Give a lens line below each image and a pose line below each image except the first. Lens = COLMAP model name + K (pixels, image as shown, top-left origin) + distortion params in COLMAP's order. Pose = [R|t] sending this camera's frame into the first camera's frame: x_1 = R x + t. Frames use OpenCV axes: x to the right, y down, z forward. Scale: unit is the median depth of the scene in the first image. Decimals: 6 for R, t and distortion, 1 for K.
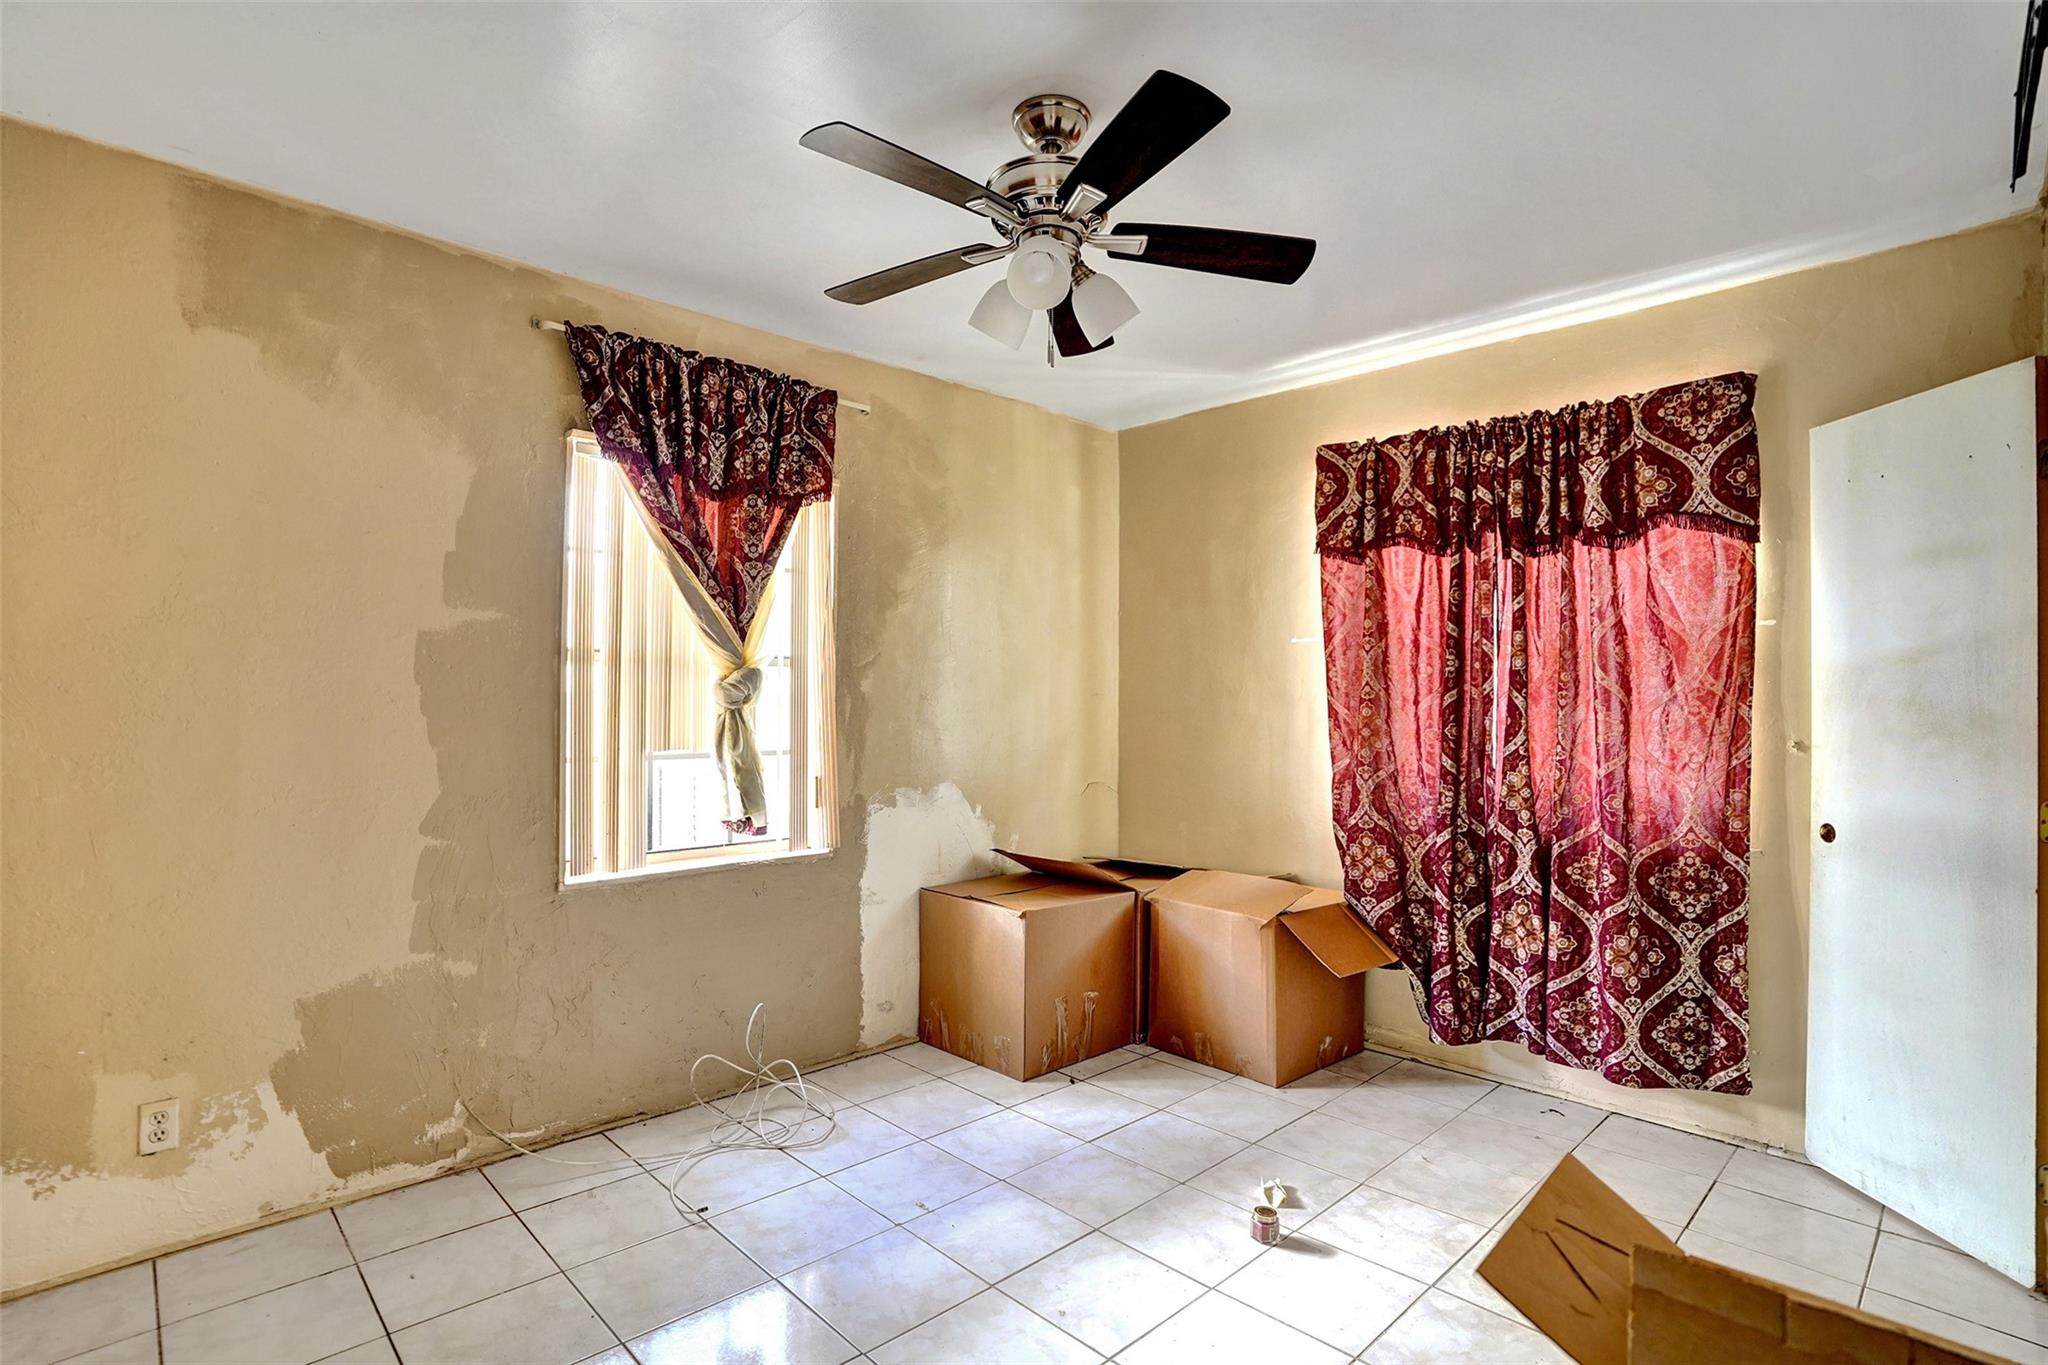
lens RADIAL K [[955.7, 0, 996.3], [0, 955.7, 683.5], [0, 0, 1]] dist [-0.063428, 0.023489]
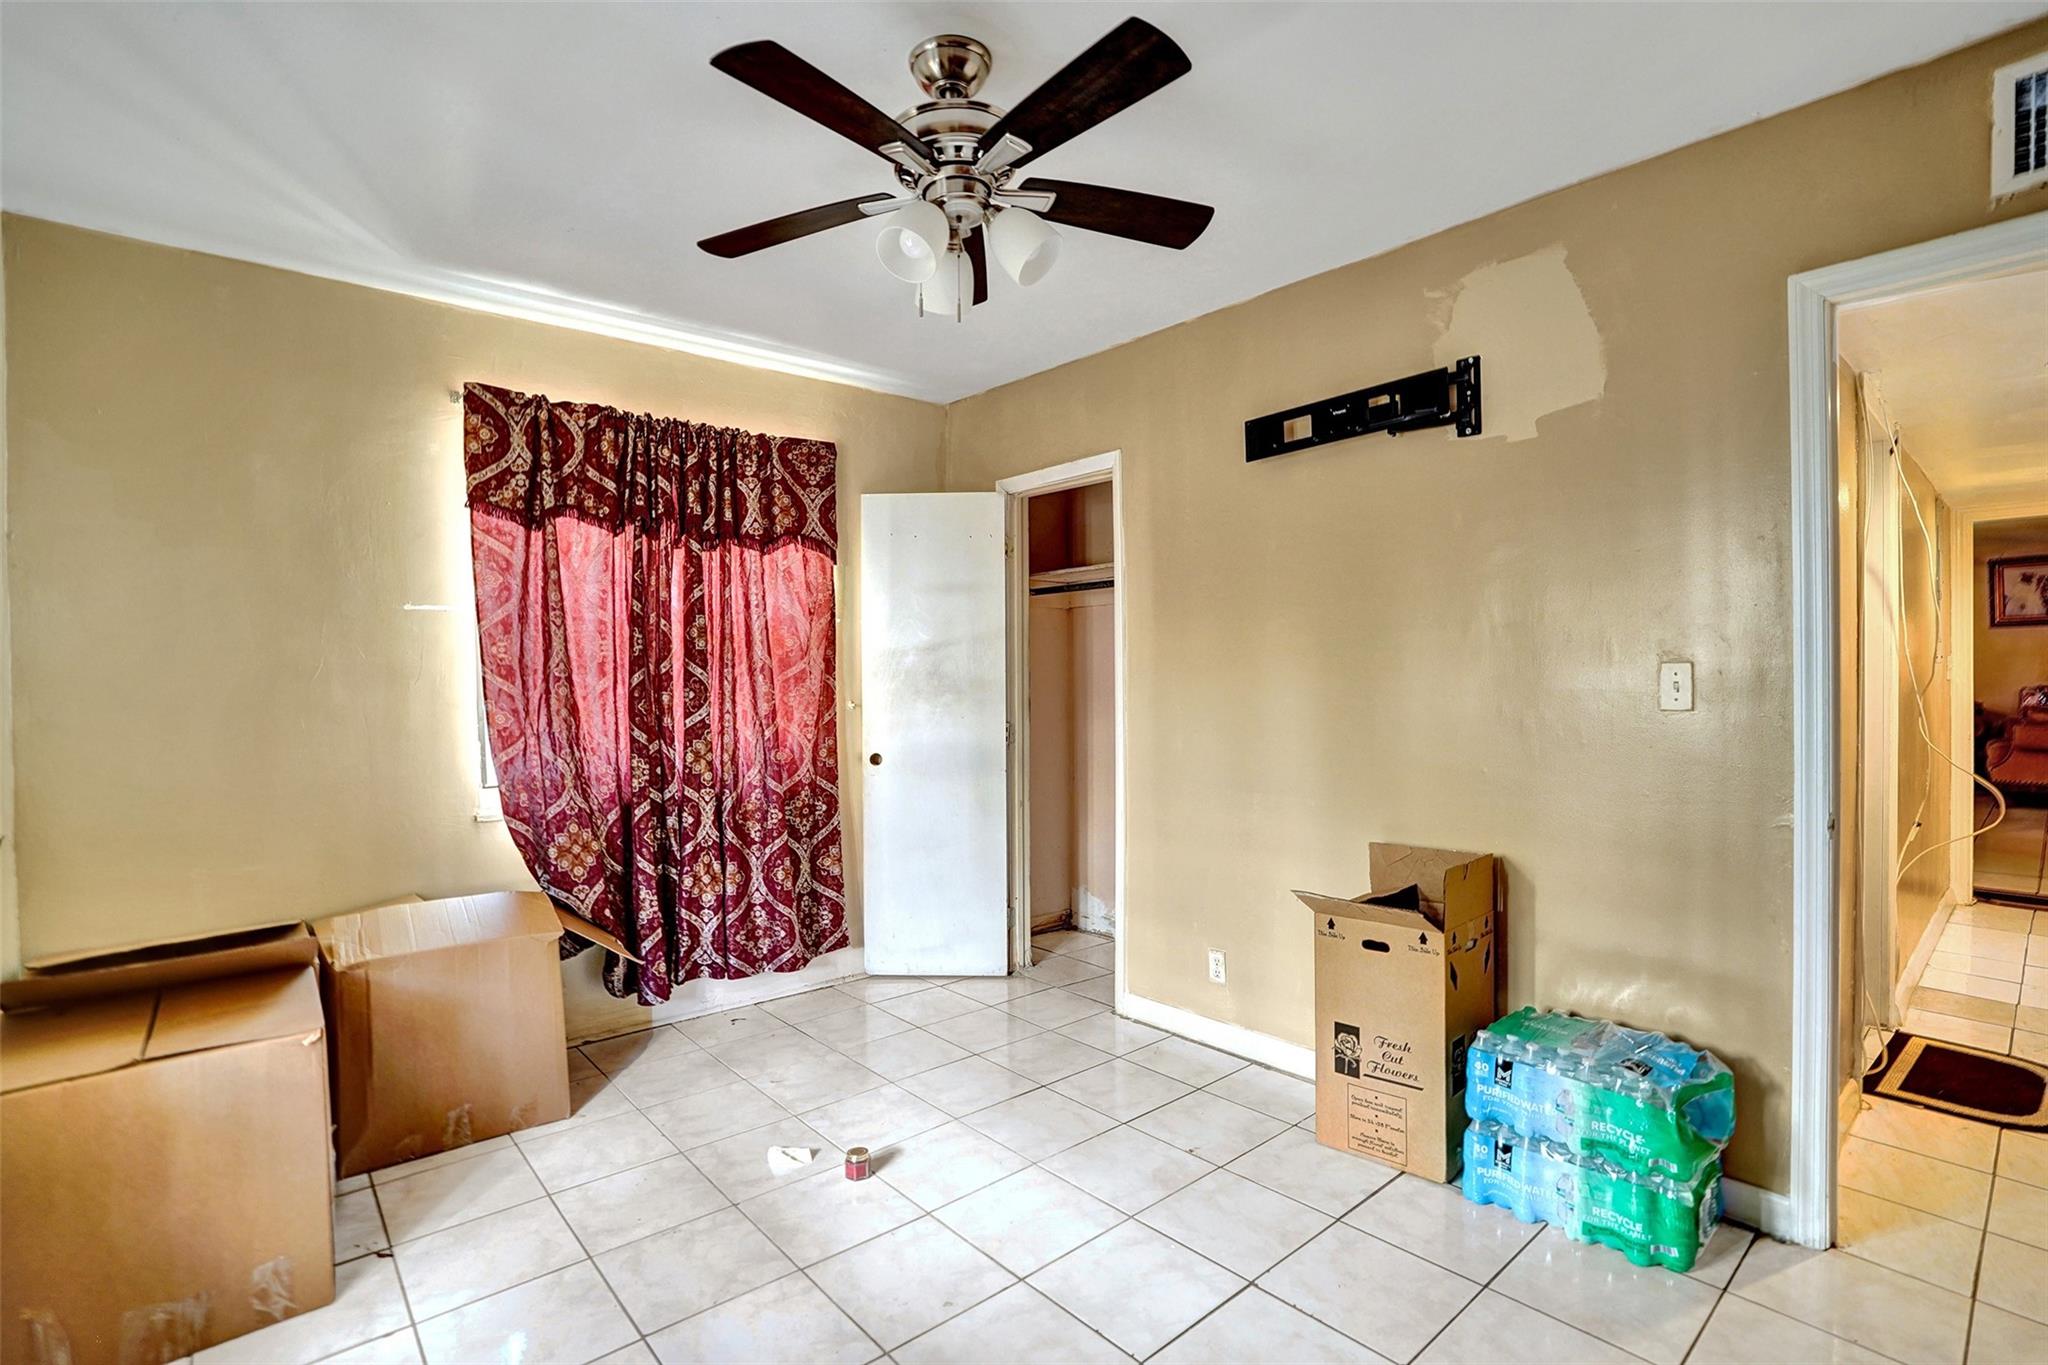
lens RADIAL K [[955.7, 0, 996.3], [0, 955.7, 683.5], [0, 0, 1]] dist [-0.063428, 0.023489]
pose [[0.080607, -0.015449, 0.996626, -0.561375], [-0.002746, 0.999873, 0.015721, 0.007605], [-0.996742, -0.004004, 0.080554, 0.554581]]
